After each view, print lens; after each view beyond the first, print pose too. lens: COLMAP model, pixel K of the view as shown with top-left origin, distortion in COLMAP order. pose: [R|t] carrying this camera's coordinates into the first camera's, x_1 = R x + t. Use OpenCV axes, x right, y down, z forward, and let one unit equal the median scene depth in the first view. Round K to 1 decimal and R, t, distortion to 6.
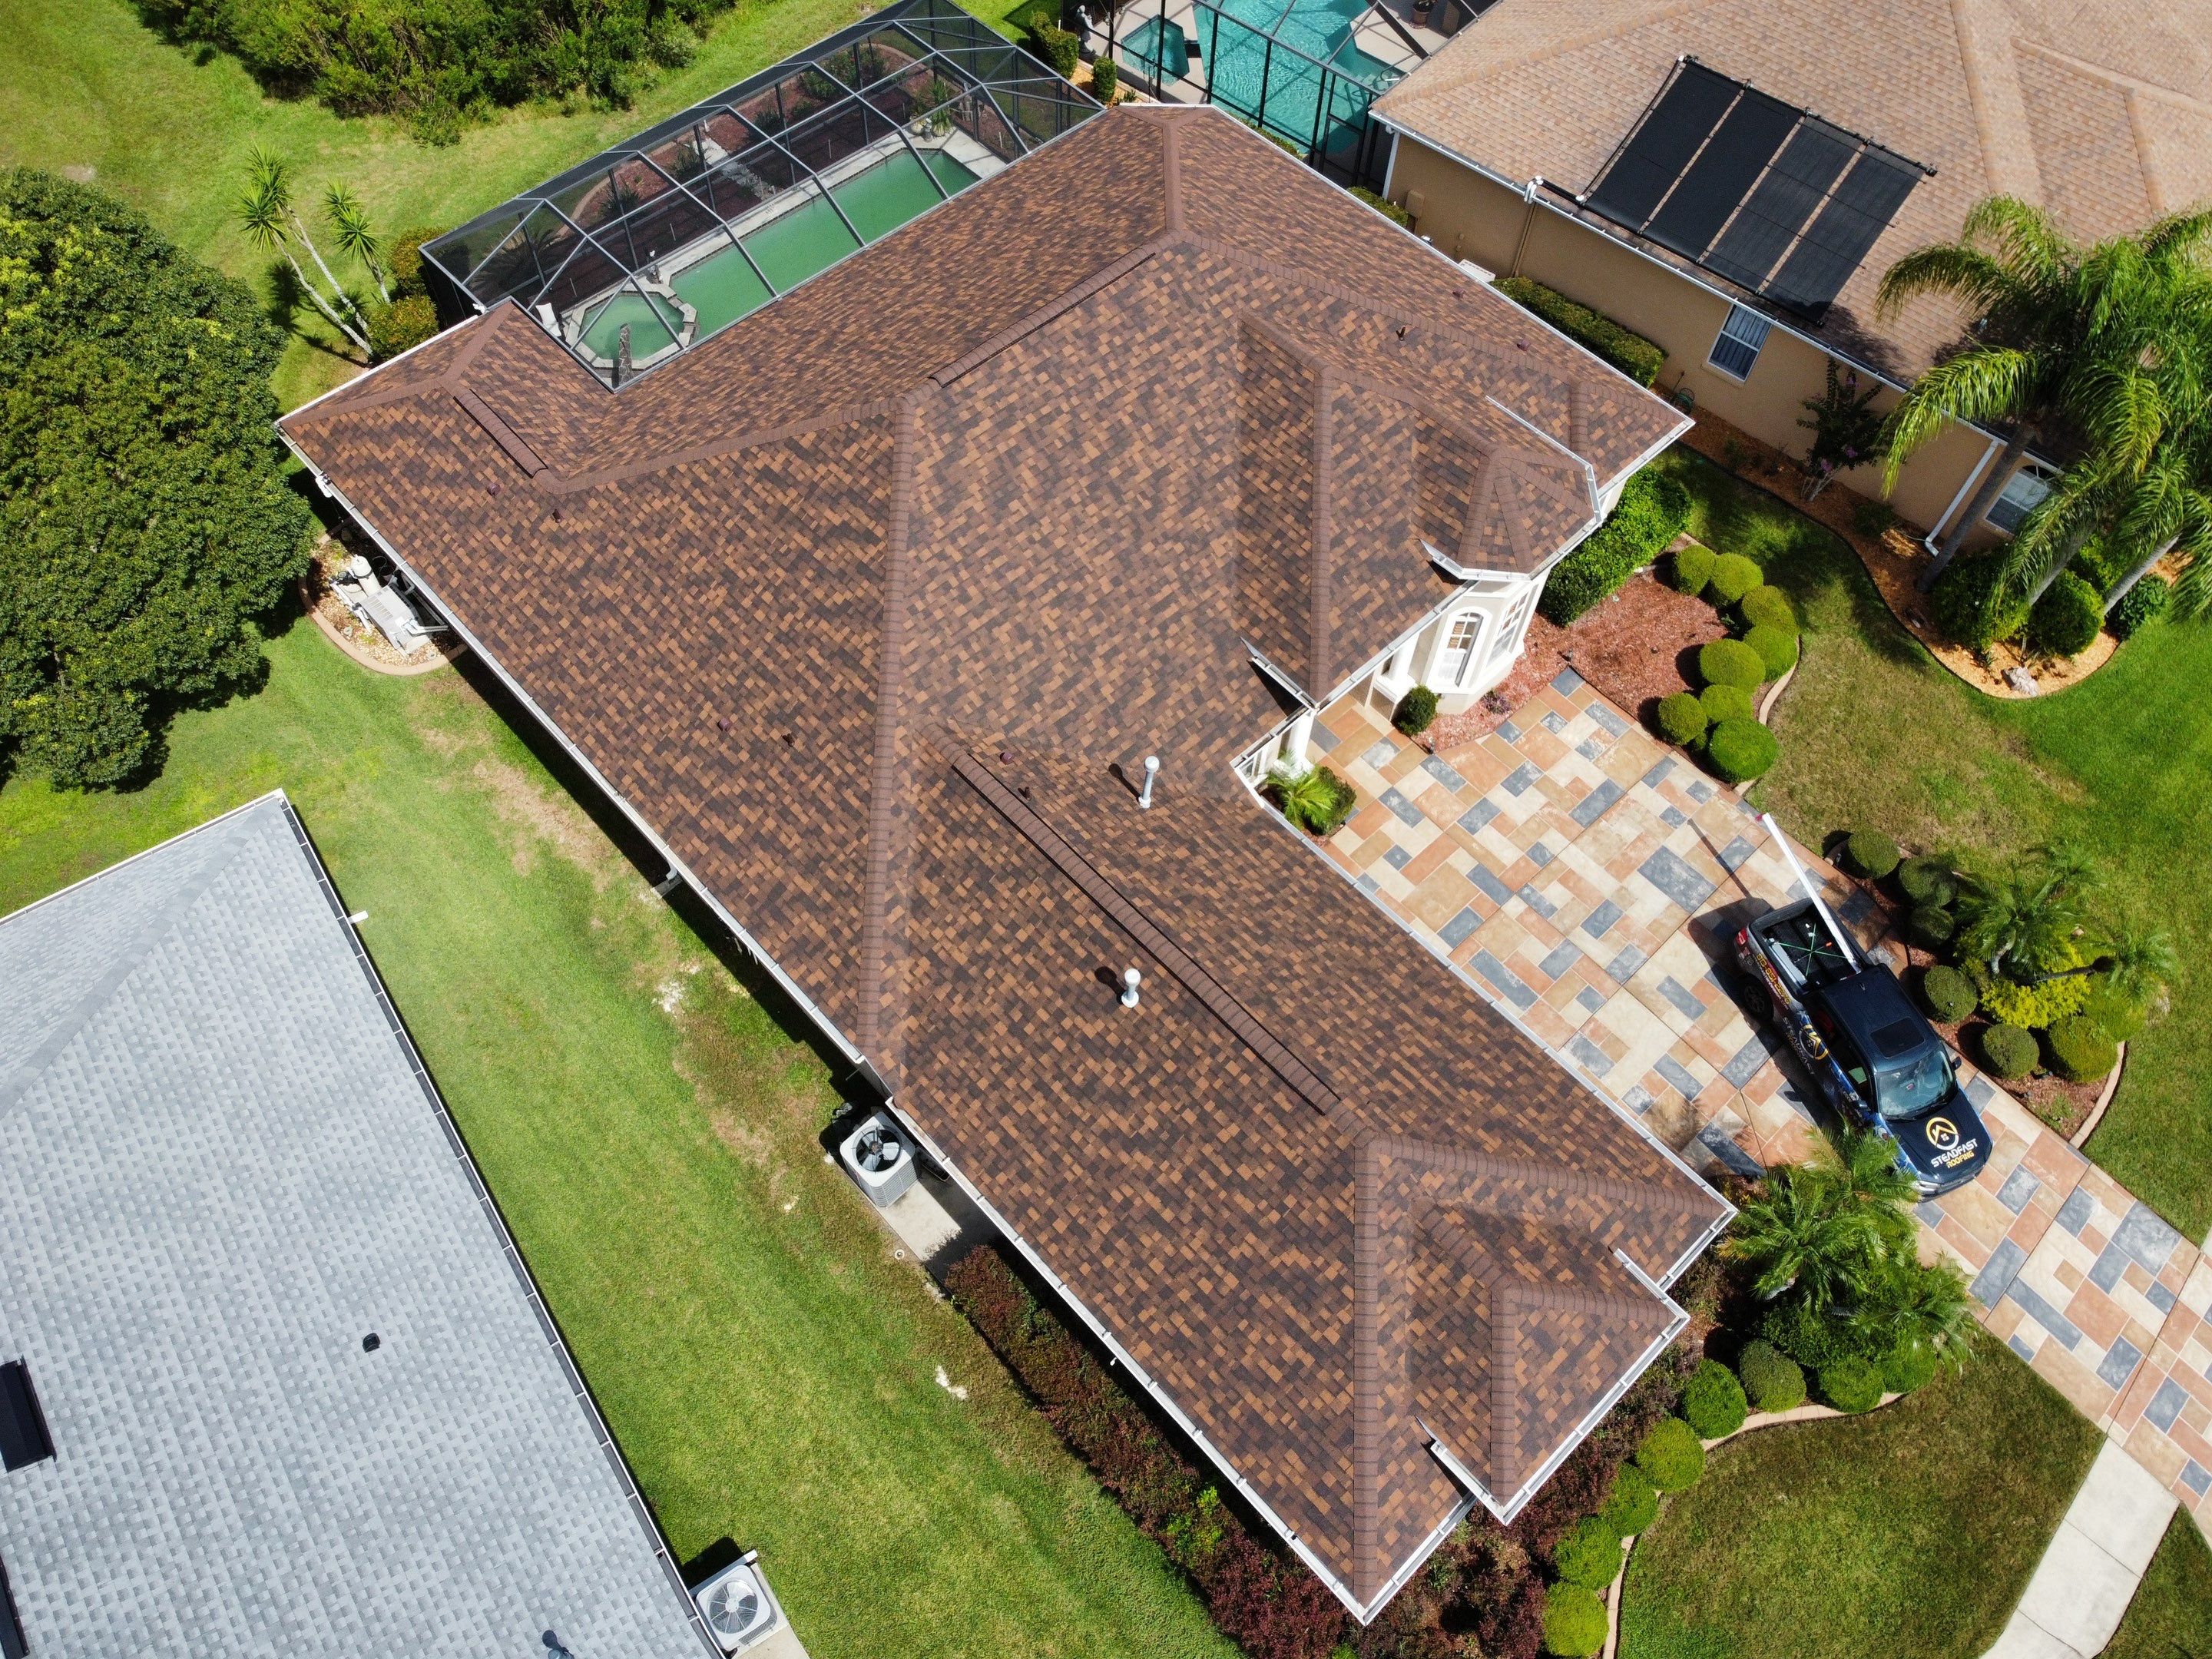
lens RADIAL K [[1673.4, 0, 1080.0], [0, 1673.4, 802.2], [0, 0, 1]] dist [0.004633, -0.014479]
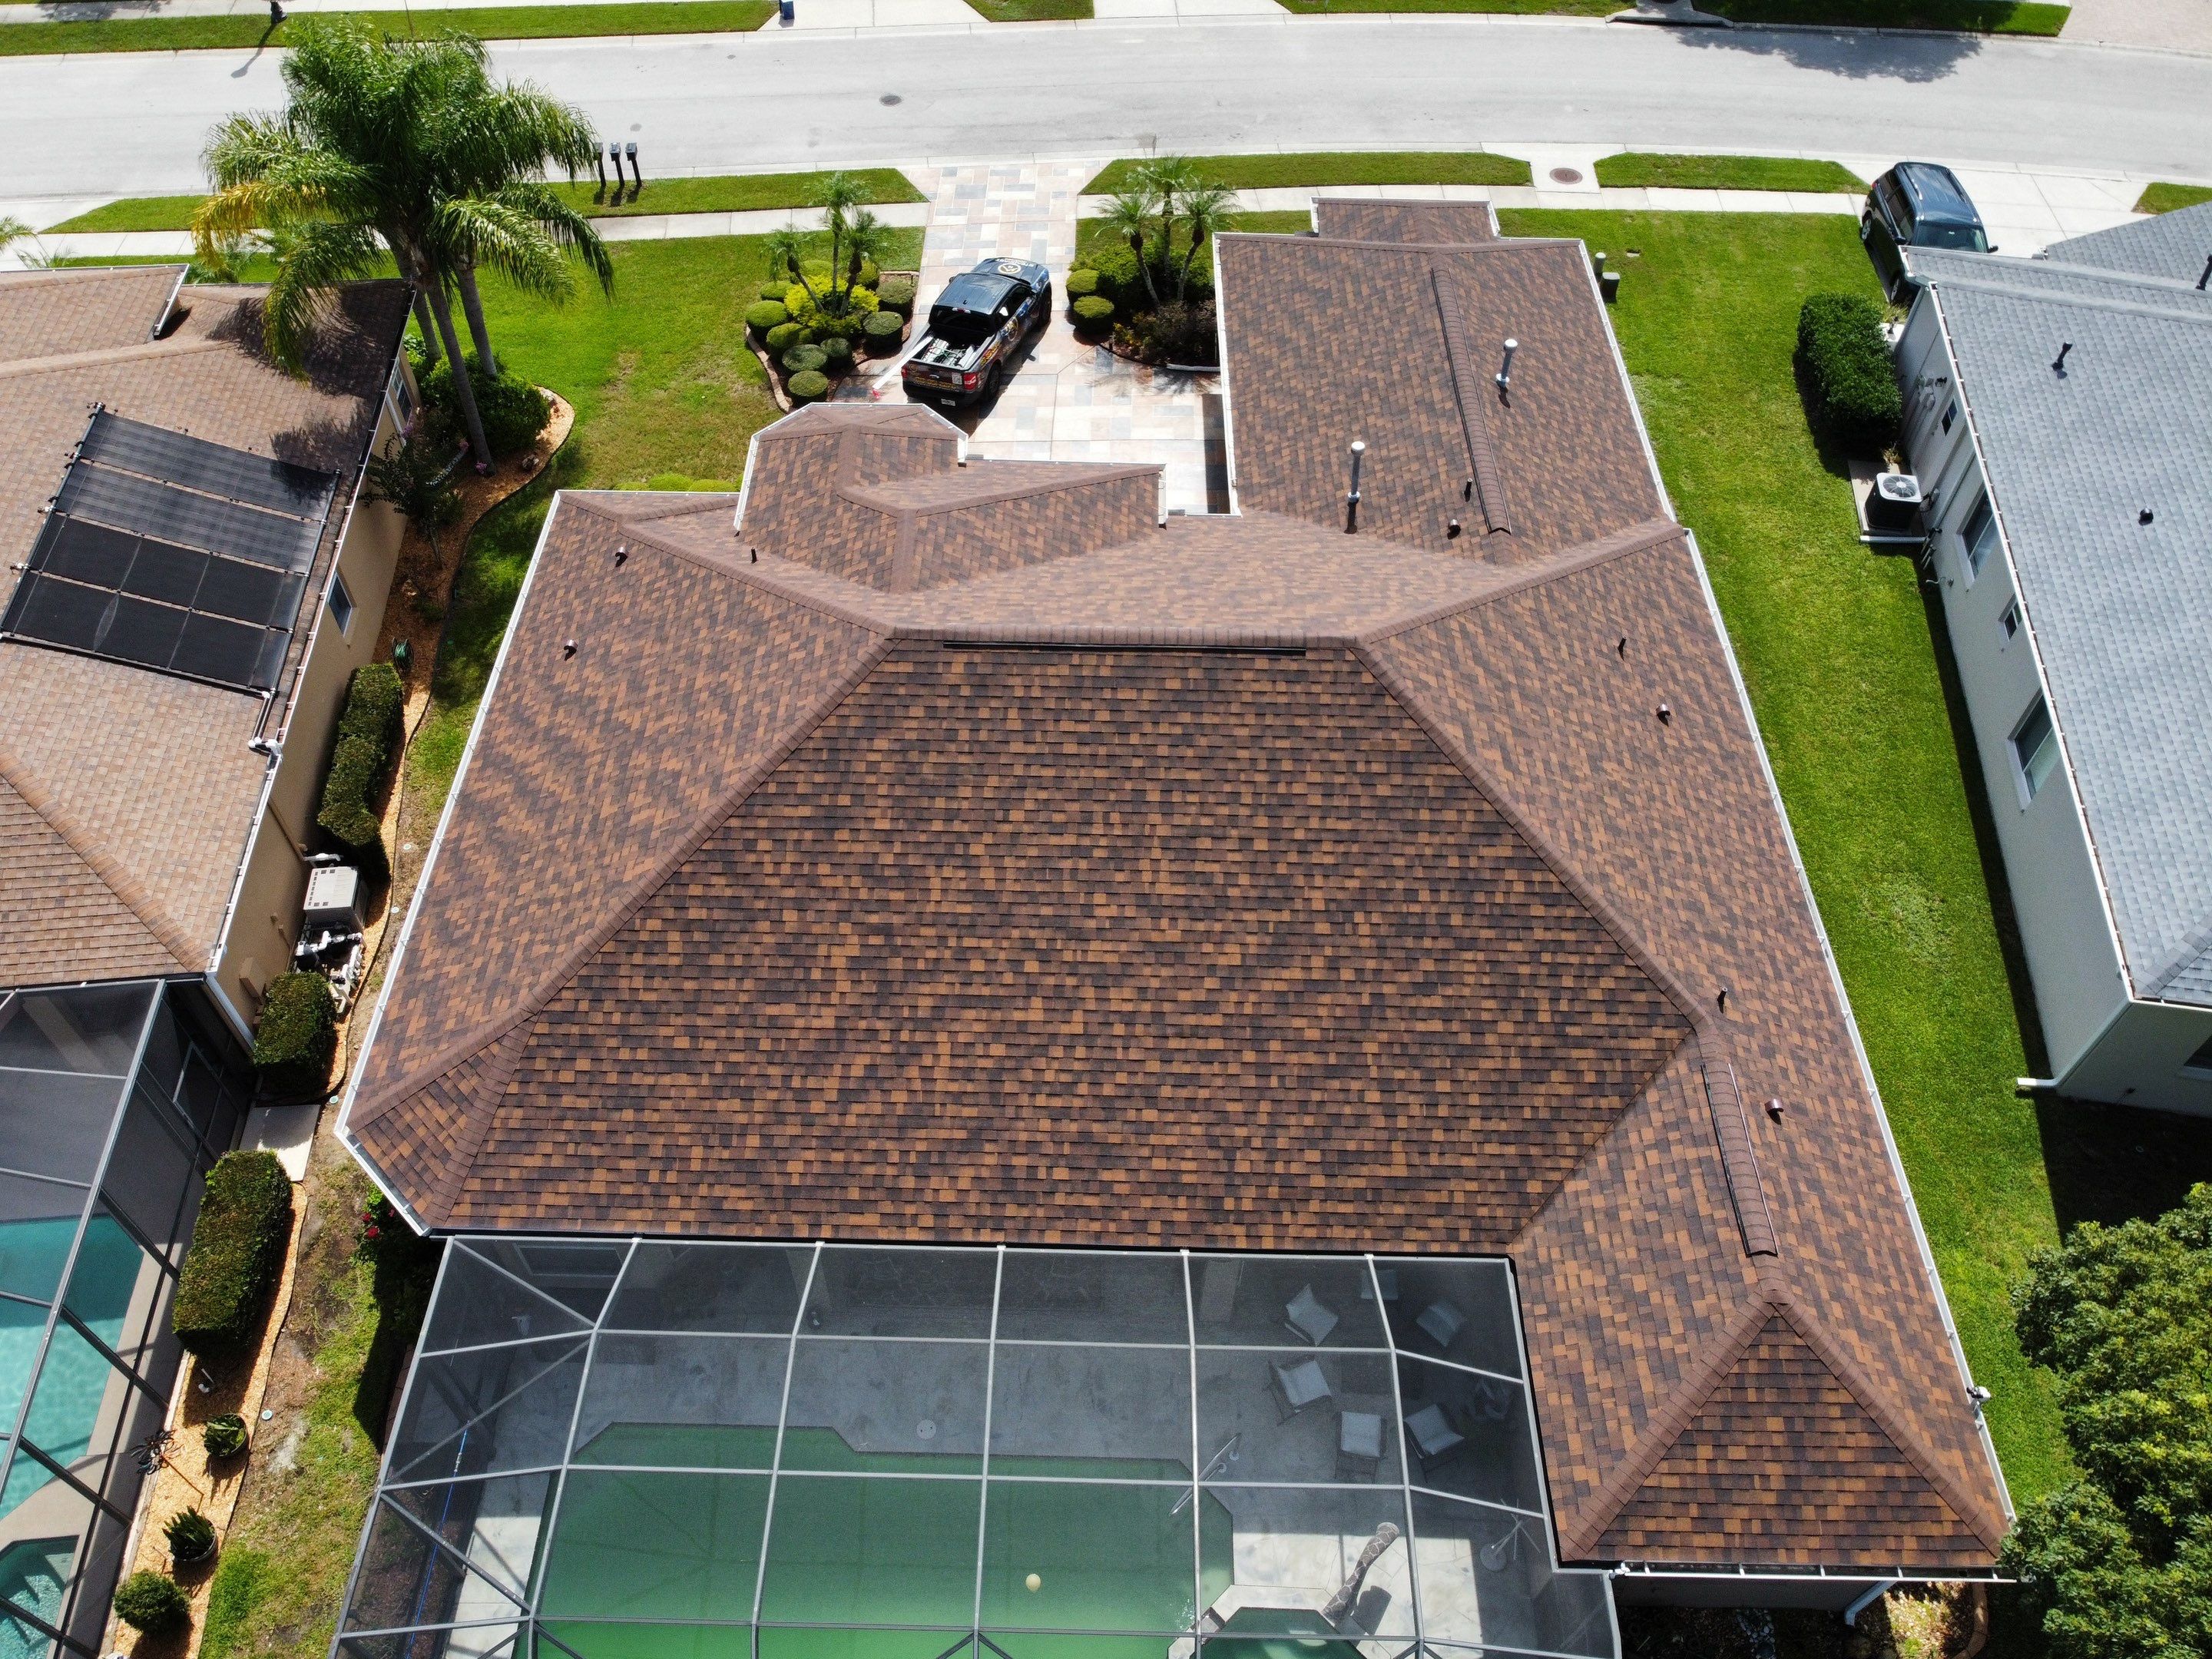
lens RADIAL K [[1673.4, 0, 1068.6], [0, 1673.4, 811.7], [0, 0, 1]] dist [0.004633, -0.014479]
pose [[-0.717605, -0.543558, 0.435417, -0.380135], [0.578297, -0.116667, 0.807441, -0.928892], [-0.388092, 0.831224, 0.398059, 0.738806]]
